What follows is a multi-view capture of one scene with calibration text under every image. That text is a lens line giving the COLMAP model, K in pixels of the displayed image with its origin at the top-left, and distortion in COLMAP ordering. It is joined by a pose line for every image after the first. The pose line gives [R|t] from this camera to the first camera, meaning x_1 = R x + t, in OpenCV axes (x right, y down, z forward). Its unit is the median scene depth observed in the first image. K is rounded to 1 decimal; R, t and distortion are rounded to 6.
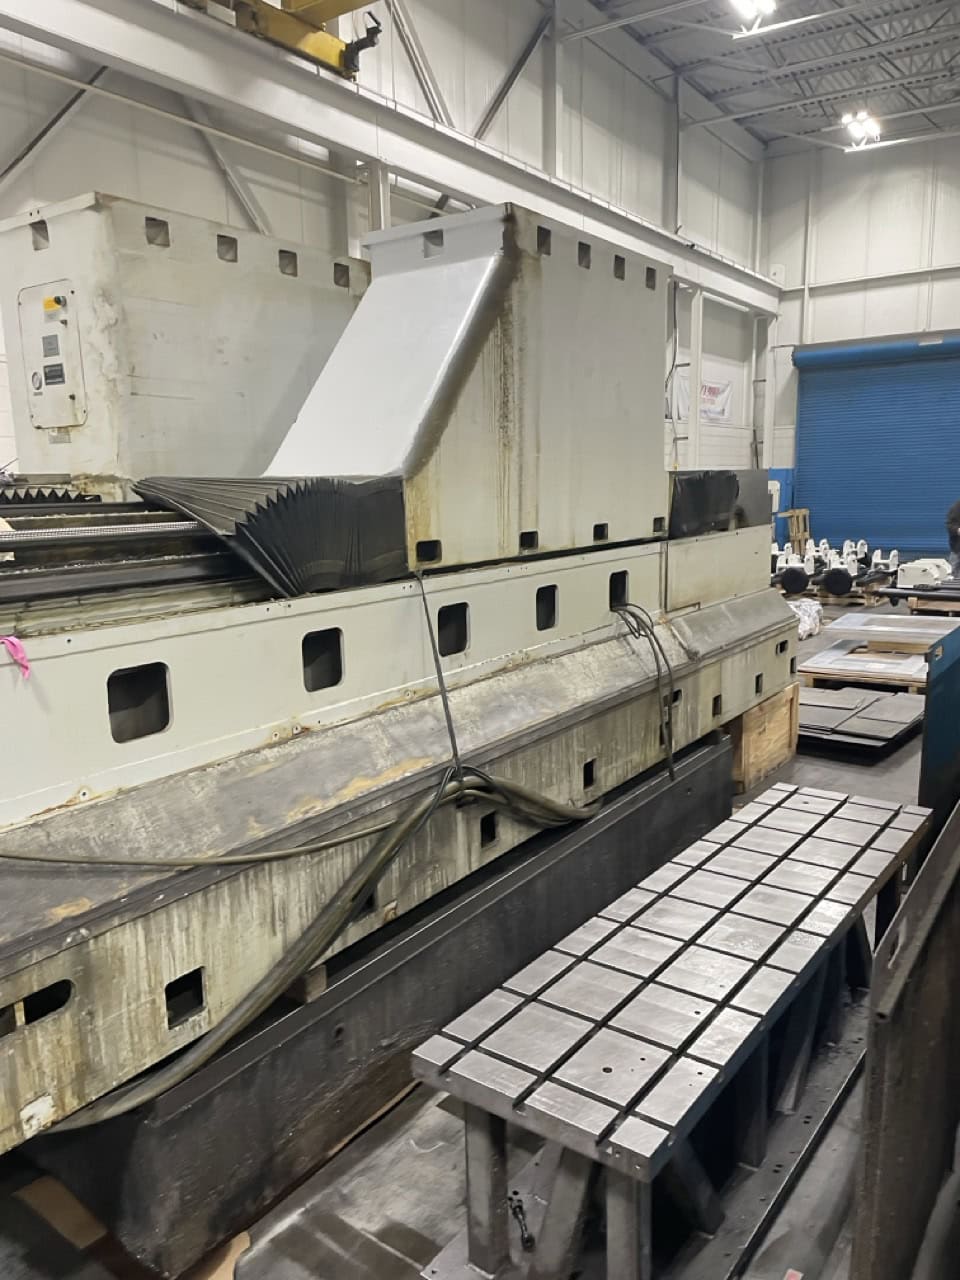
lens RADIAL K [[981.4, 0, 478.3], [0, 981.4, 653.4], [0, 0, 1]] dist [0.083621, -0.091473]
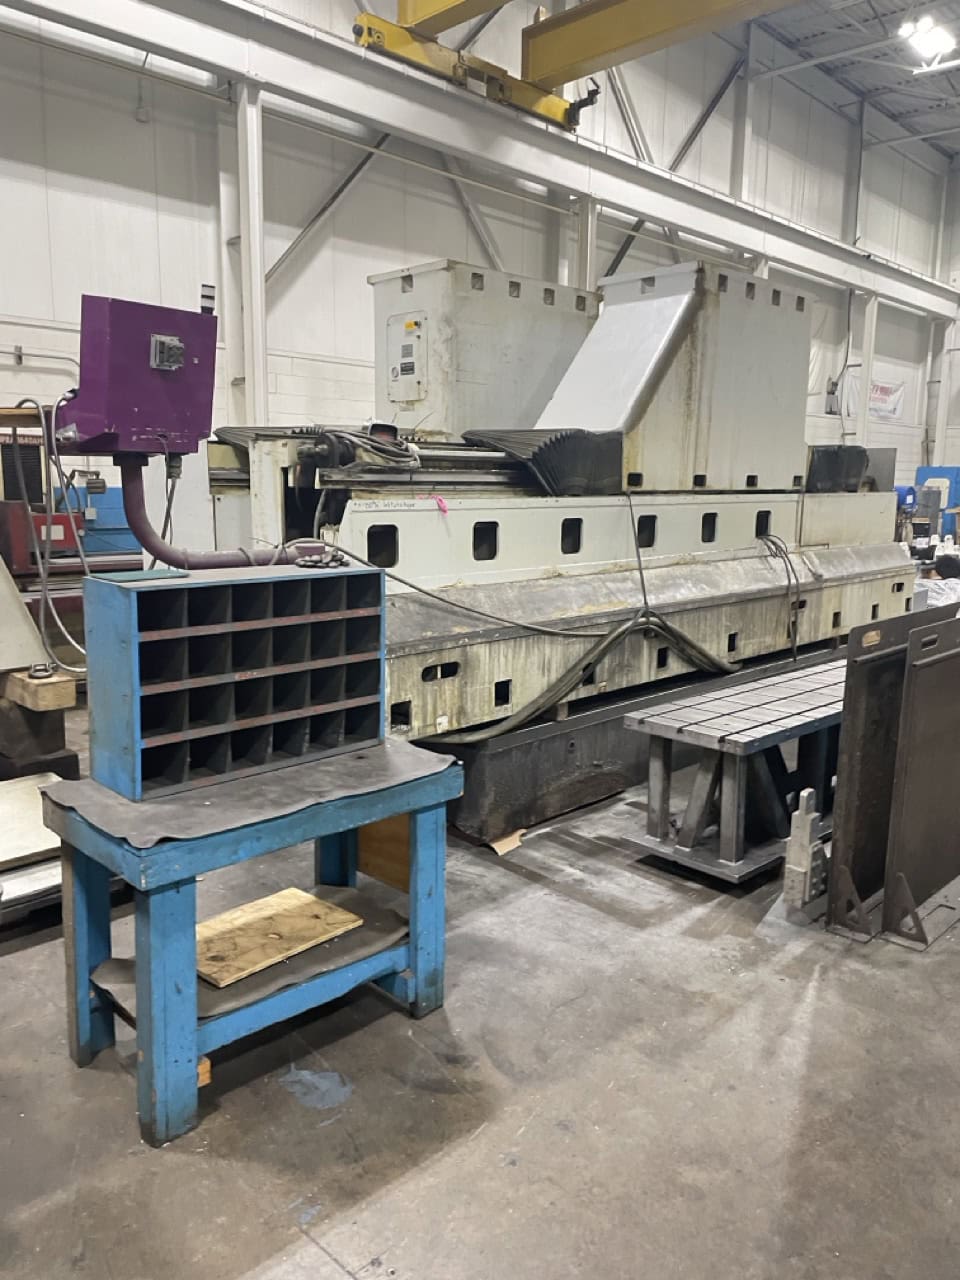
lens RADIAL K [[981.4, 0, 470.4], [0, 981.4, 635.1], [0, 0, 1]] dist [0.083621, -0.091473]
pose [[0.984532, 0.058113, -0.165284, -0.029665], [-0.060686, 0.998101, -0.010561, 0.153666], [0.164356, 0.020428, 0.986189, -0.524257]]
